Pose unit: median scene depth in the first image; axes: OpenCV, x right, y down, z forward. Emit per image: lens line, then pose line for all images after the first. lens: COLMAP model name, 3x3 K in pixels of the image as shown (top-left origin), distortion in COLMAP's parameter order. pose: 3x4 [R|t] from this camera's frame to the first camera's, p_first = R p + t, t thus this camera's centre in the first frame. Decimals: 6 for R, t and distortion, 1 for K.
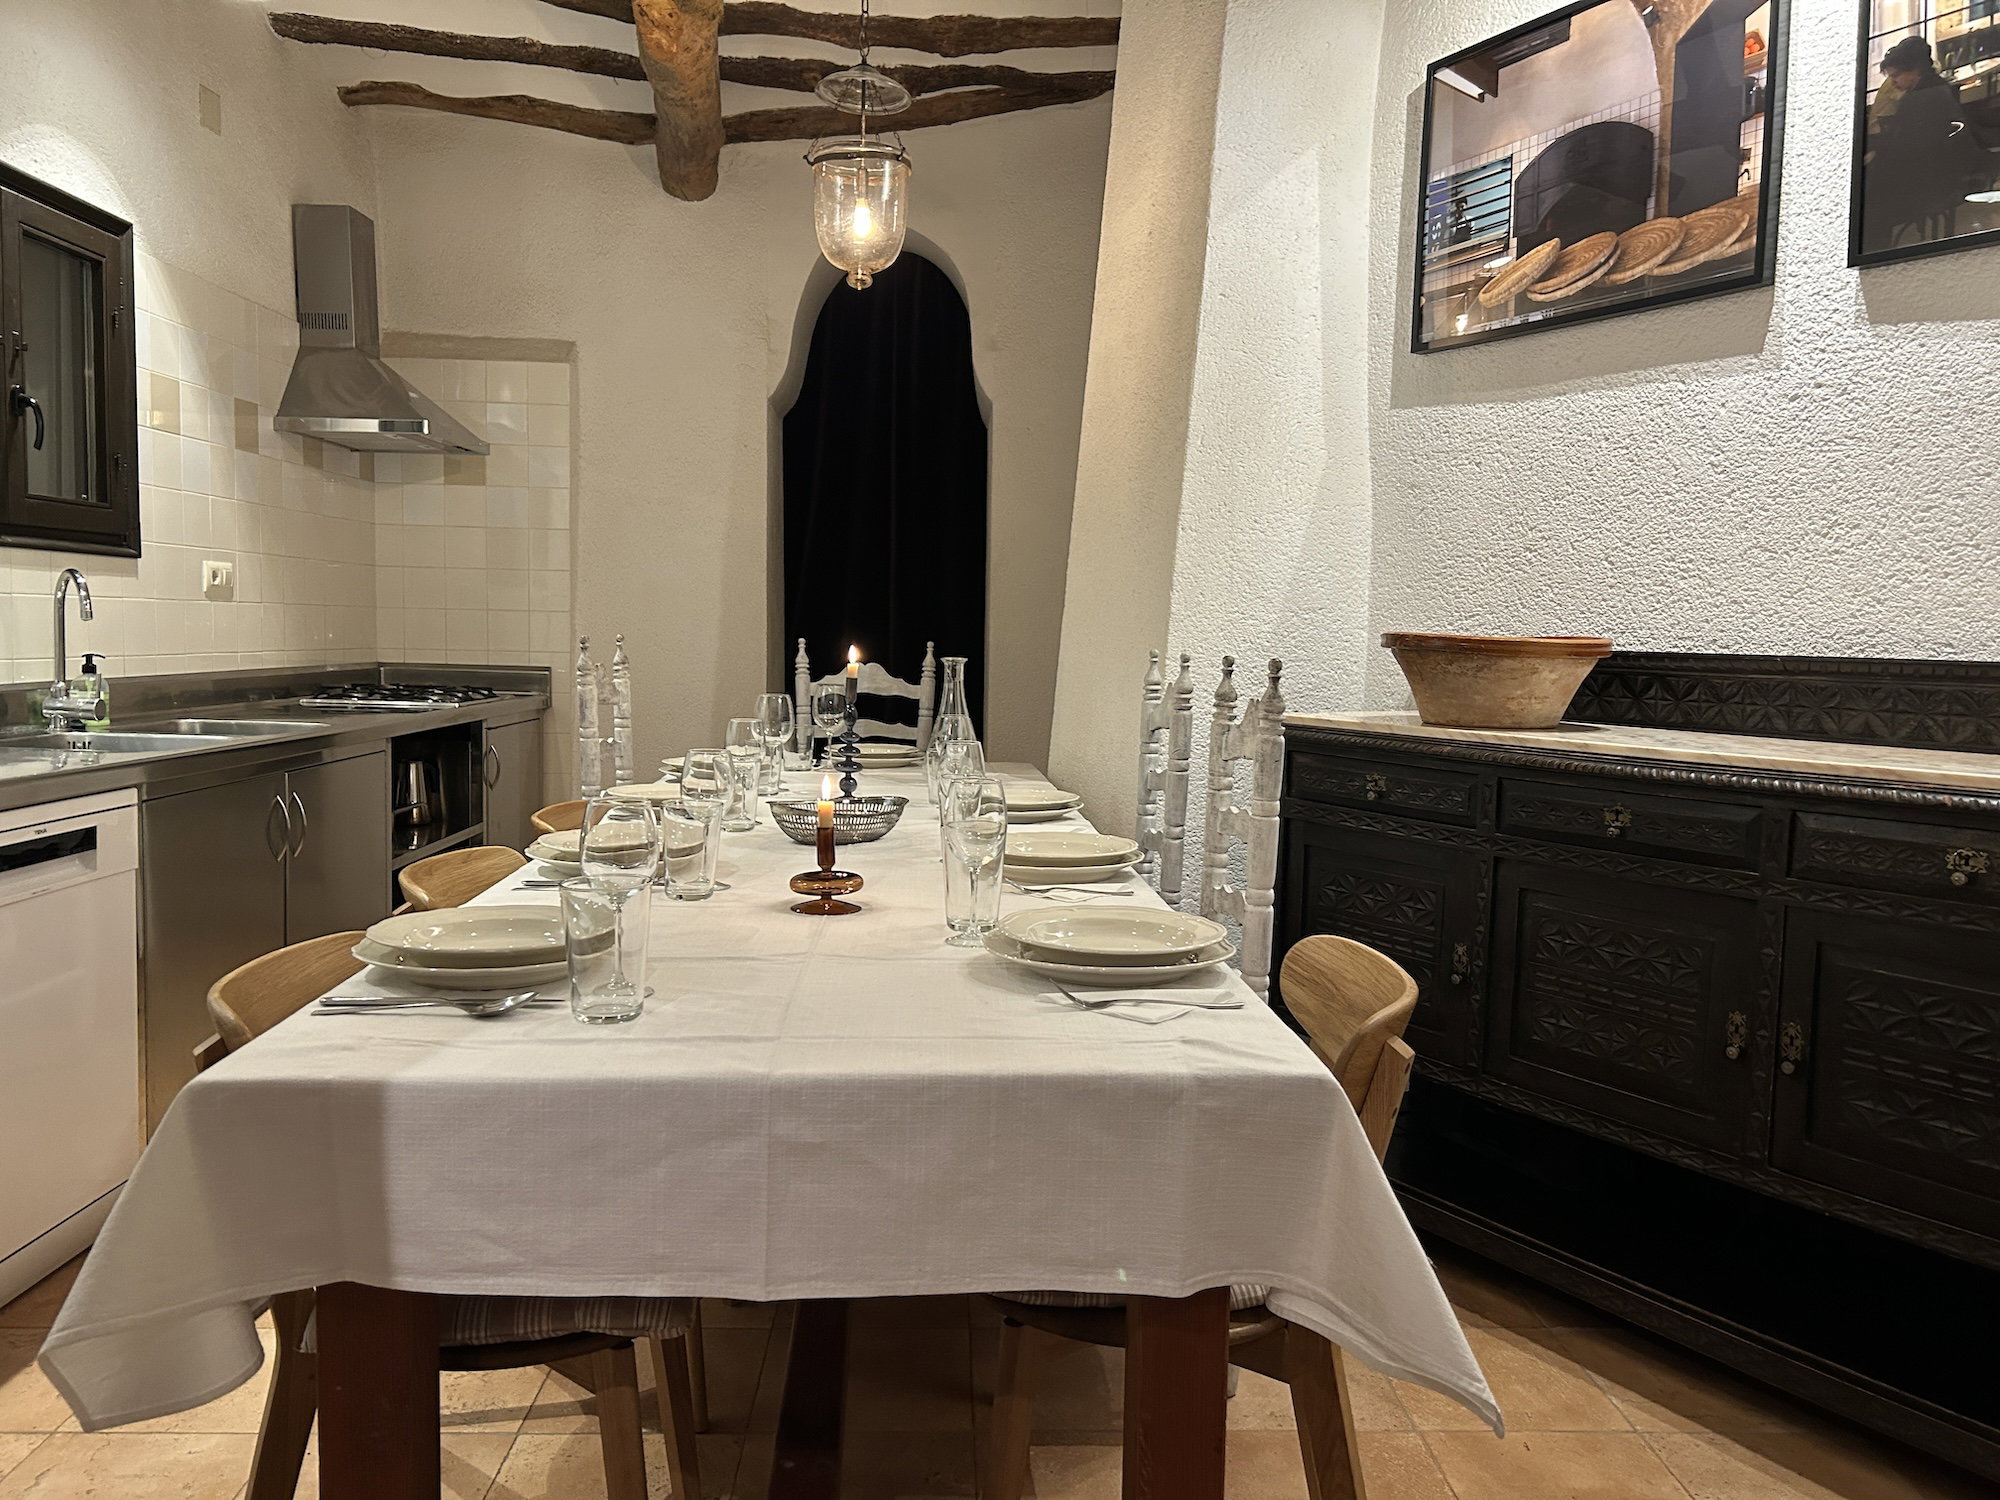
lens RADIAL K [[1521.6, 0, 1000.0], [0, 1521.6, 750.0], [0, 0, 1]] dist [0.169156, -0.402126]
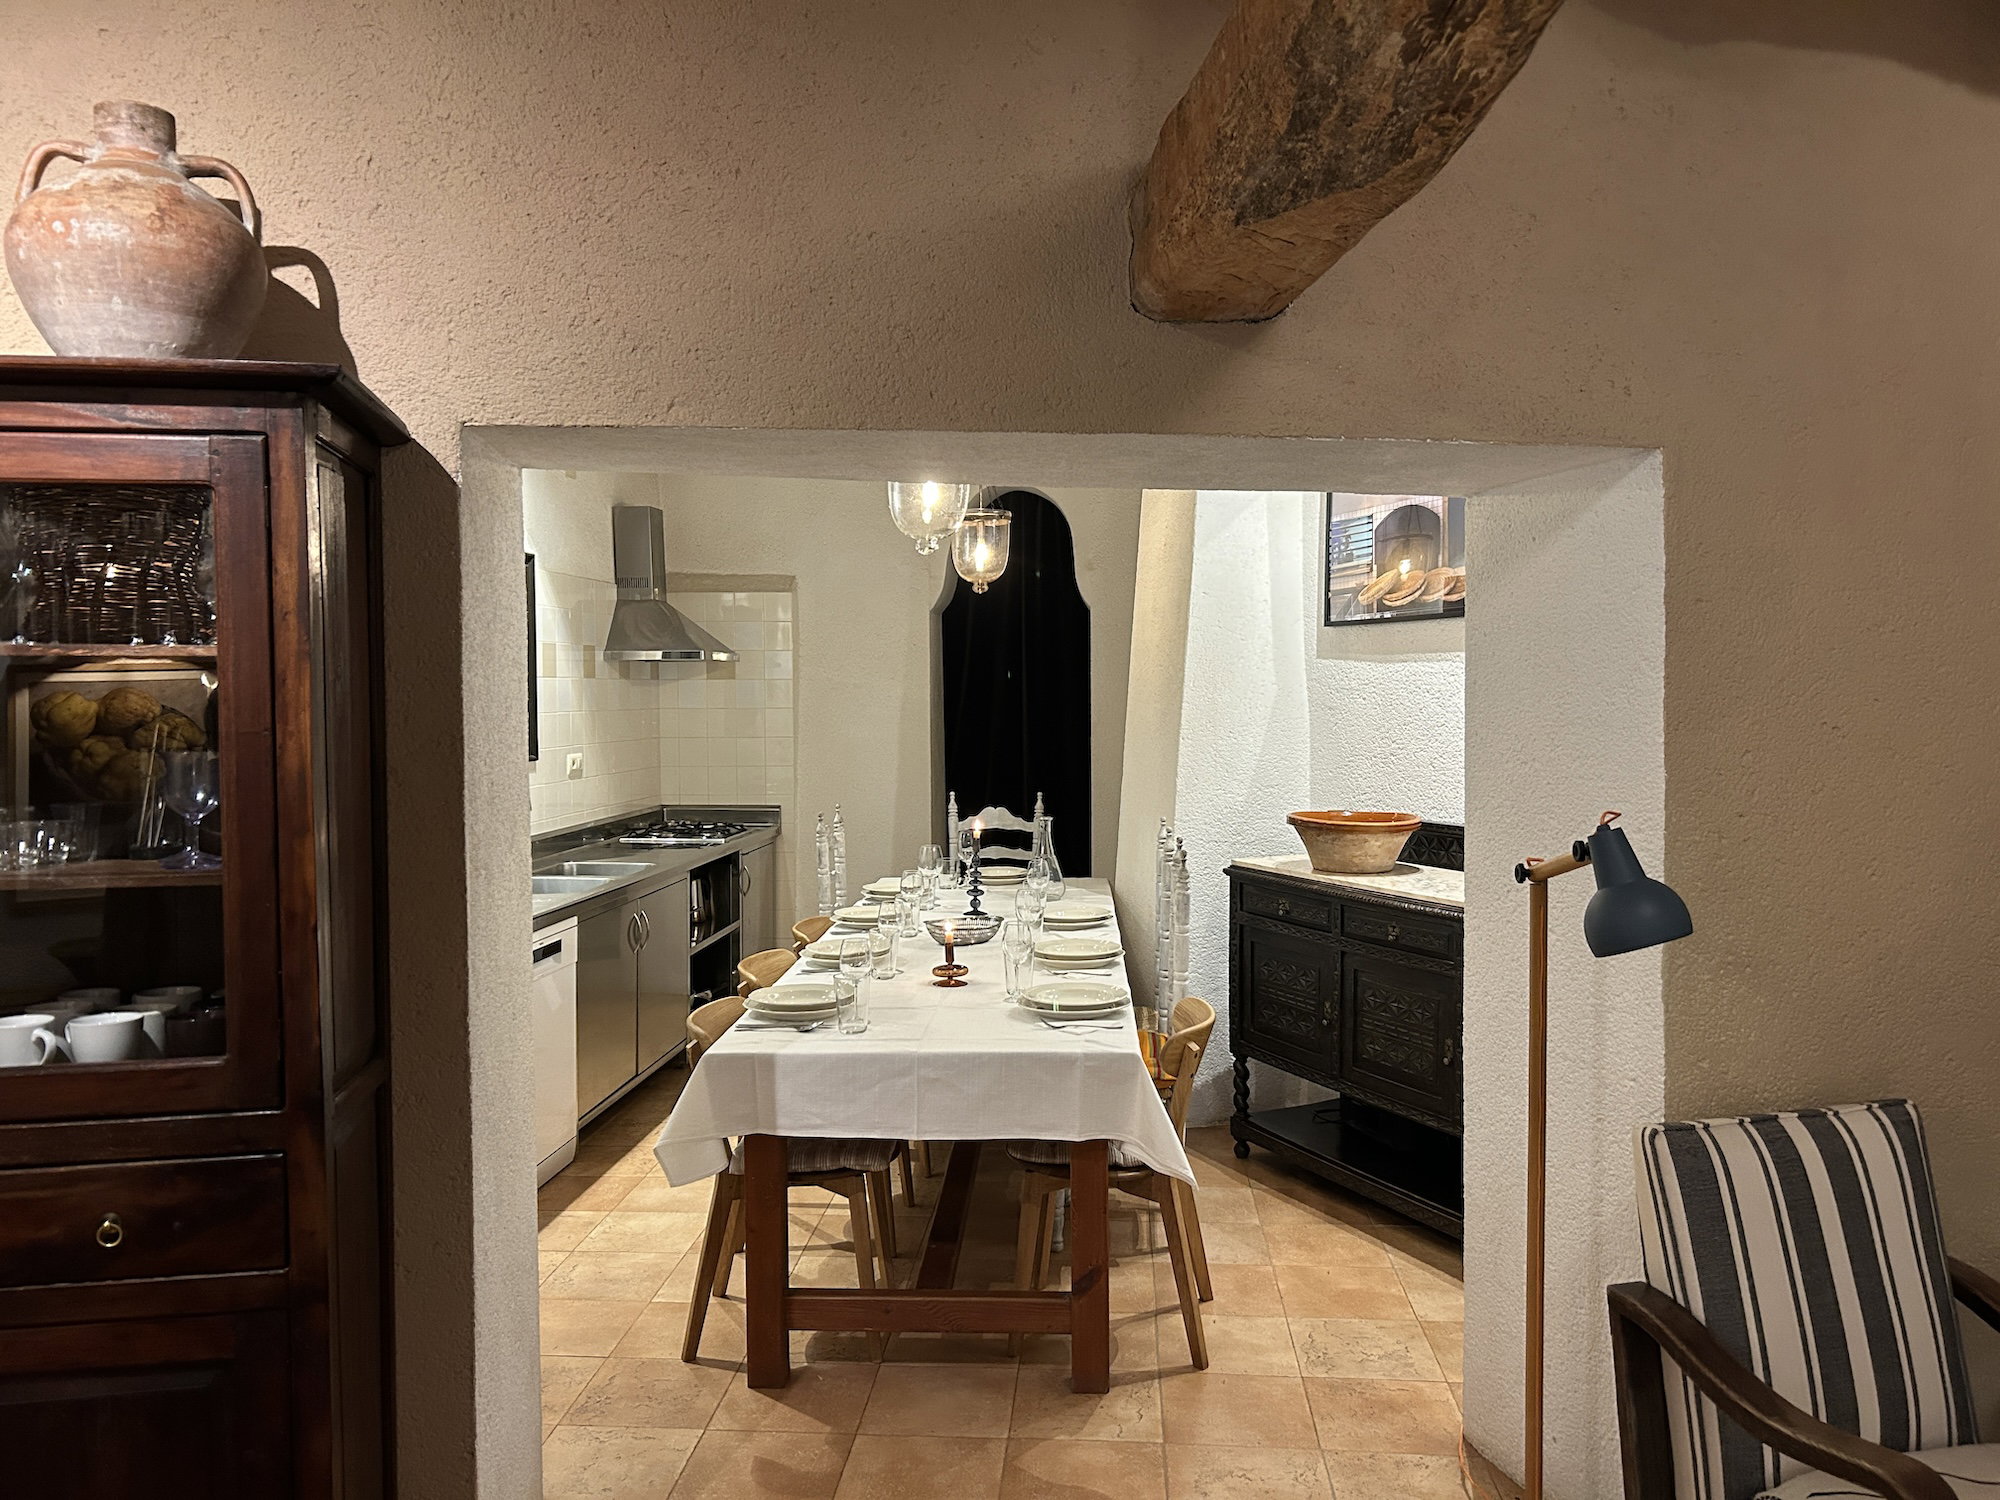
lens RADIAL K [[1521.6, 0, 1000.0], [0, 1521.6, 750.0], [0, 0, 1]] dist [0.169156, -0.402126]
pose [[0.993245, -0.021889, -0.113952, 0.116777], [0.017388, 0.999035, -0.040342, -0.075802], [0.114725, 0.038088, 0.992667, -0.623547]]
